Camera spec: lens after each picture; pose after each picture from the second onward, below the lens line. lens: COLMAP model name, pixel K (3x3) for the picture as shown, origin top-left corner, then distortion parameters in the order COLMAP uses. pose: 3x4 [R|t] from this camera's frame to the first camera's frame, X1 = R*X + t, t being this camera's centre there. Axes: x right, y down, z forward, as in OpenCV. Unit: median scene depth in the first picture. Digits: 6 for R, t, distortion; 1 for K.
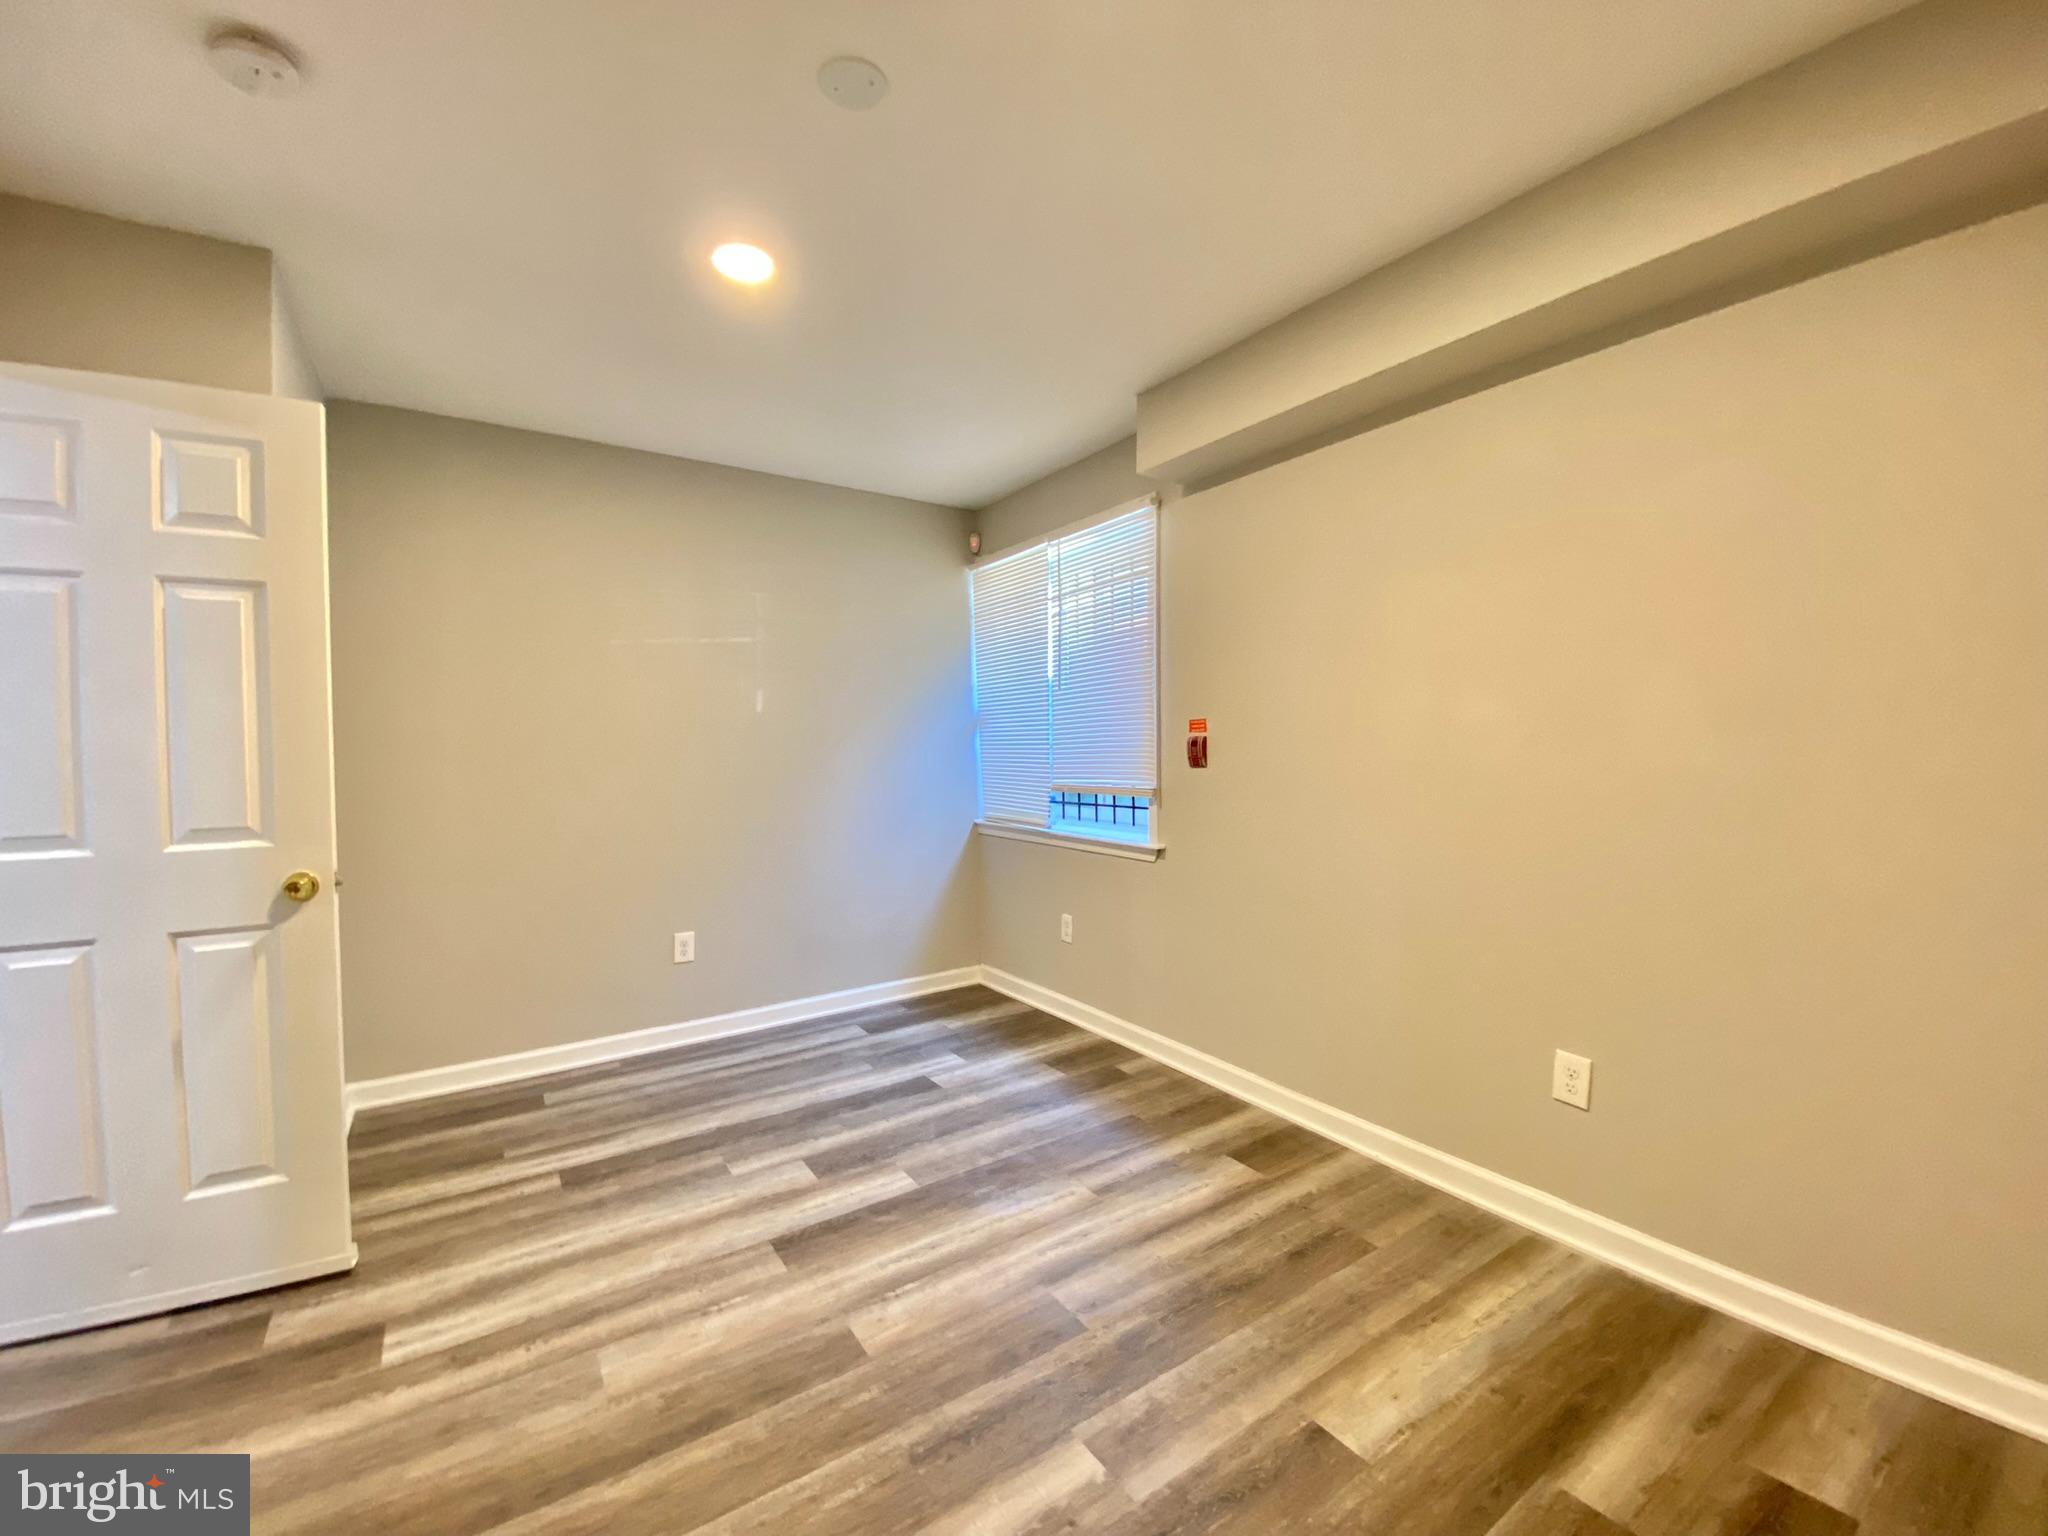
lens RADIAL K [[835.1, 0, 1011.5], [0, 835.1, 762.4], [0, 0, 1]] dist [0.019842, -0.018536]
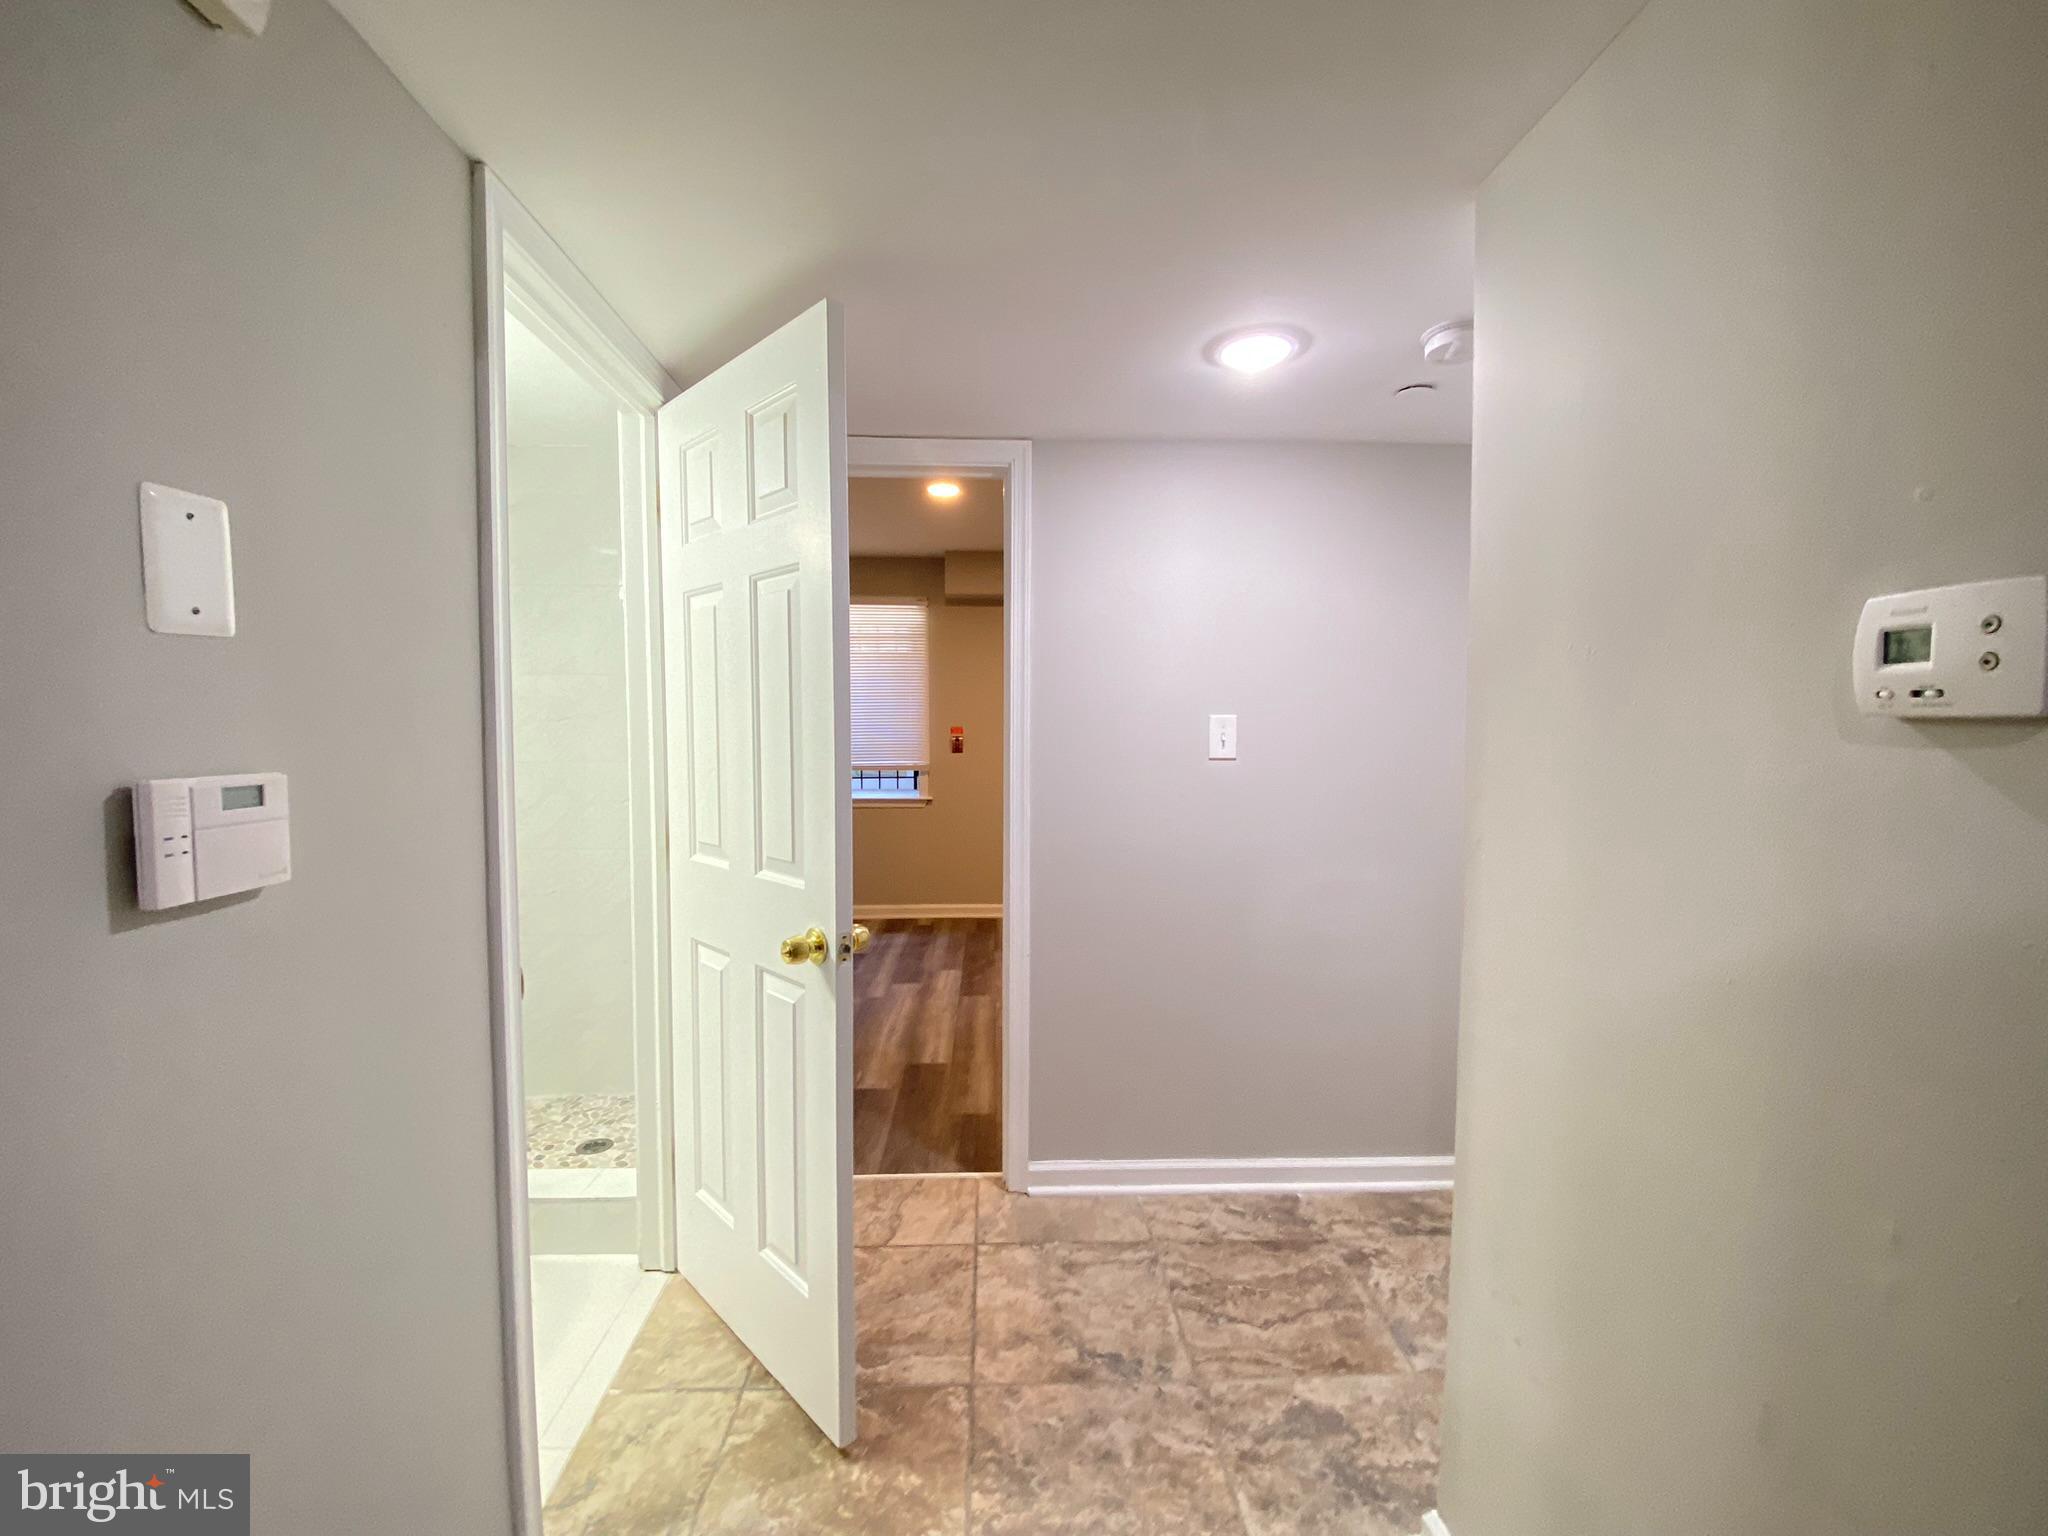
lens RADIAL K [[828.7, 0, 1027.5], [0, 828.7, 764.0], [0, 0, 1]] dist [0.016892, -0.018378]
pose [[0.514075, -0.029278, 0.857245, -1.914652], [0.003448, 0.999480, 0.032069, -0.043487], [-0.857738, -0.013530, 0.513909, -0.142212]]
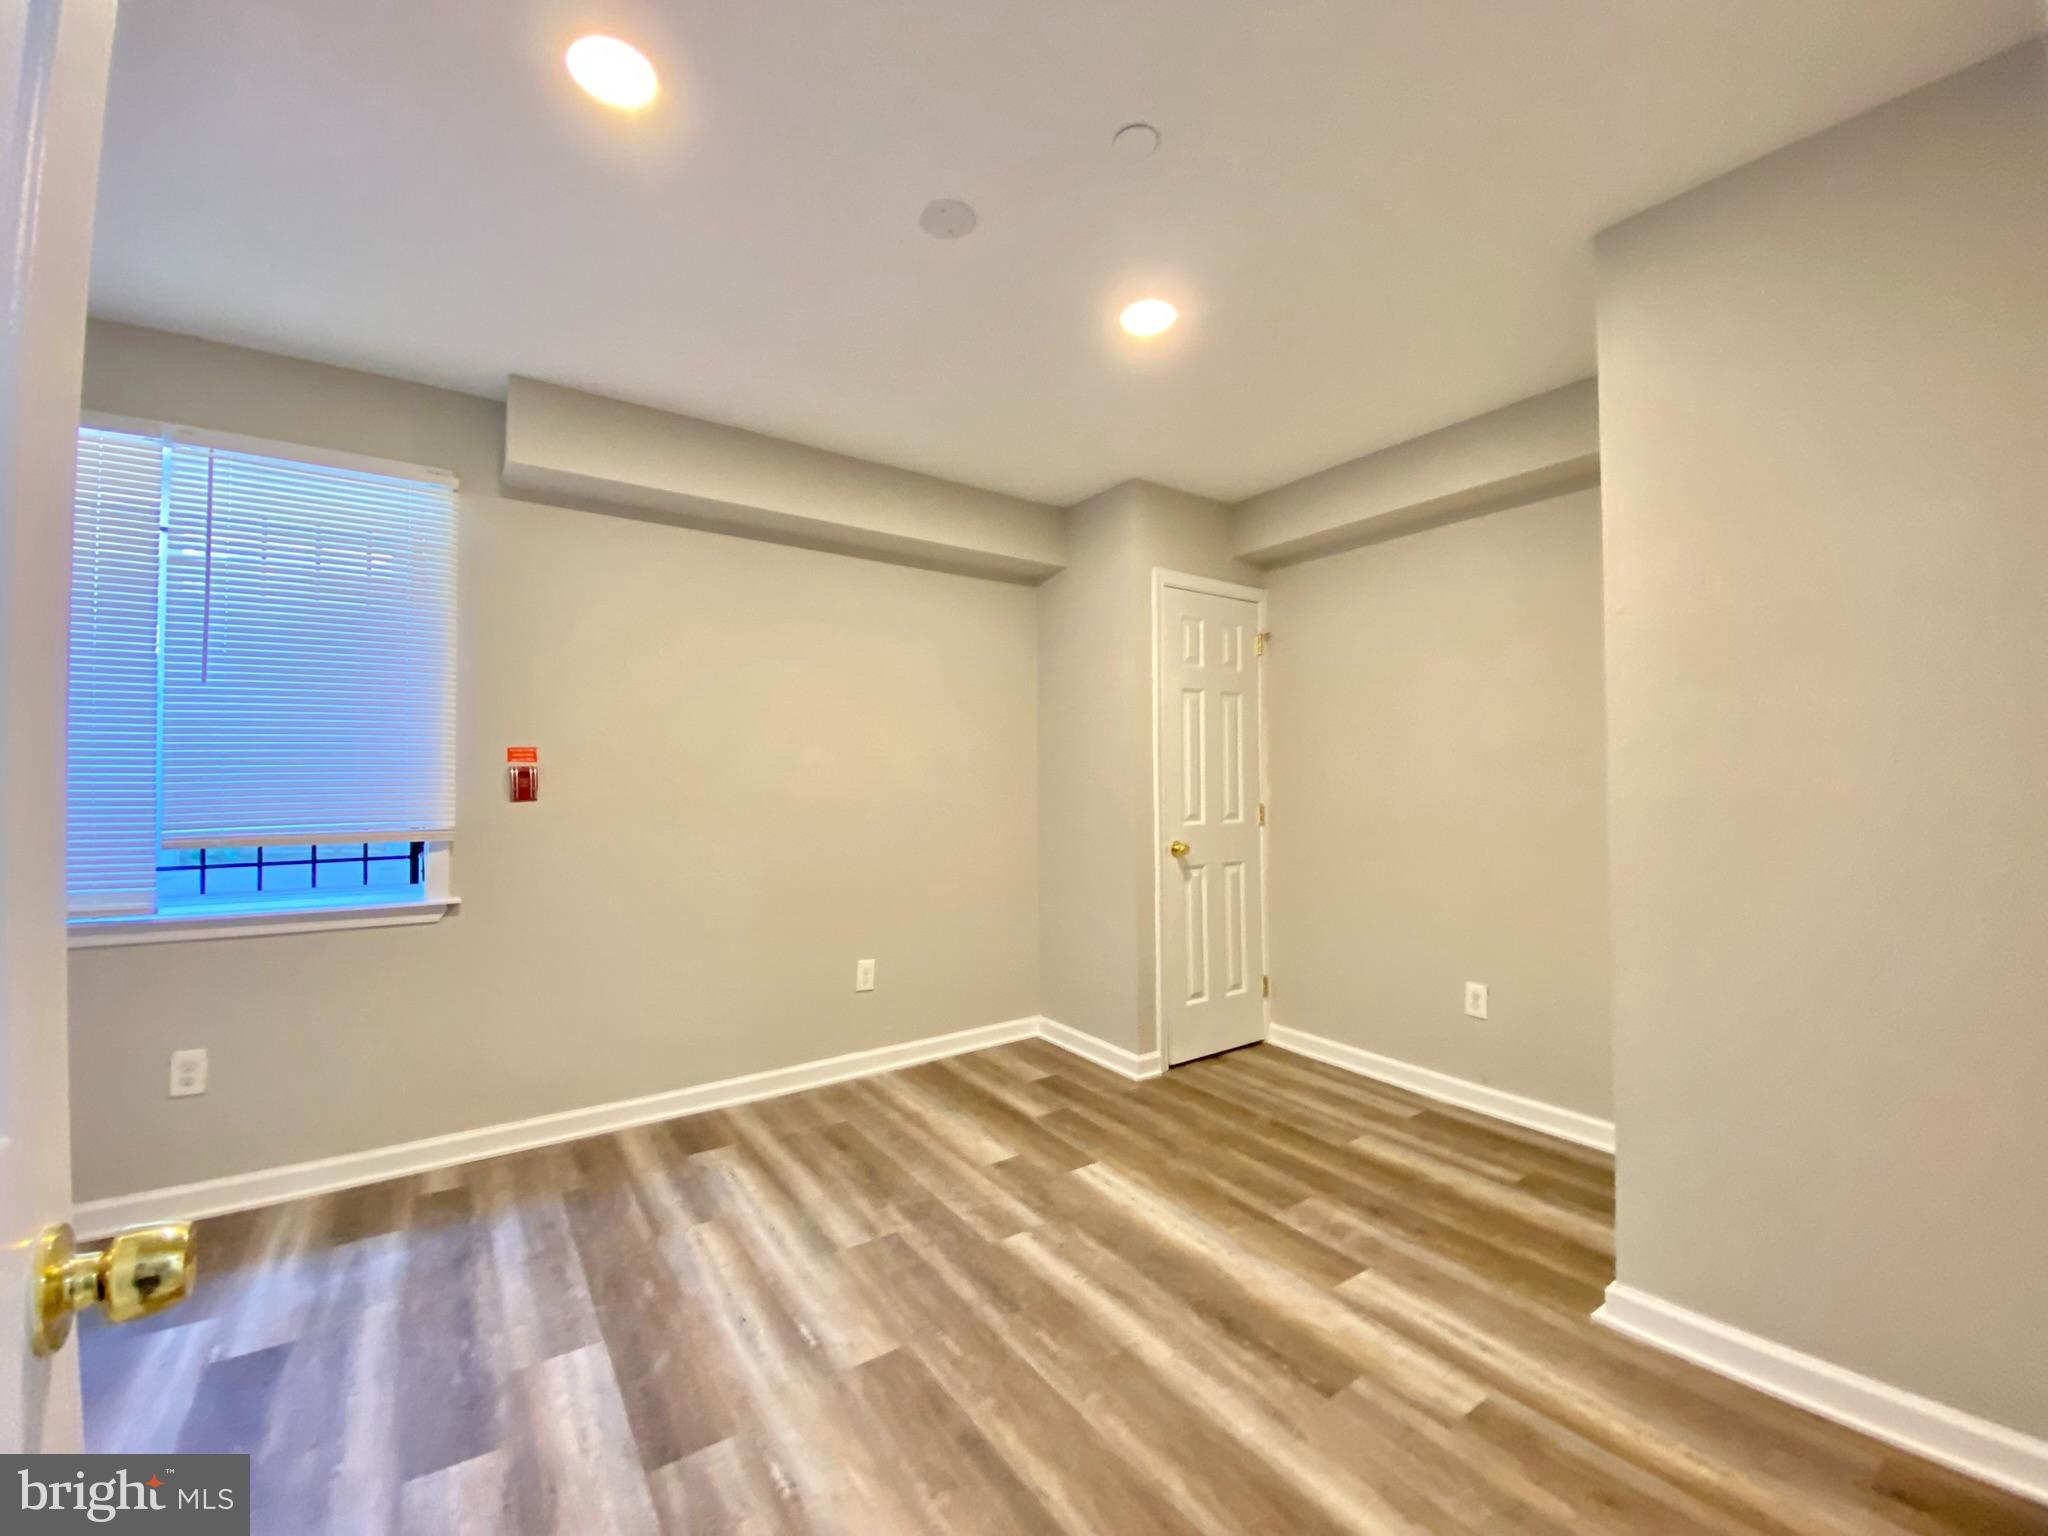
lens RADIAL K [[828.7, 0, 1027.5], [0, 828.7, 764.0], [0, 0, 1]] dist [0.016892, -0.018378]
pose [[-0.023214, 0.034037, 0.999151, -1.021825], [0.029716, 0.999002, -0.033342, 0.016717], [-0.999289, 0.028916, -0.024203, 0.699756]]
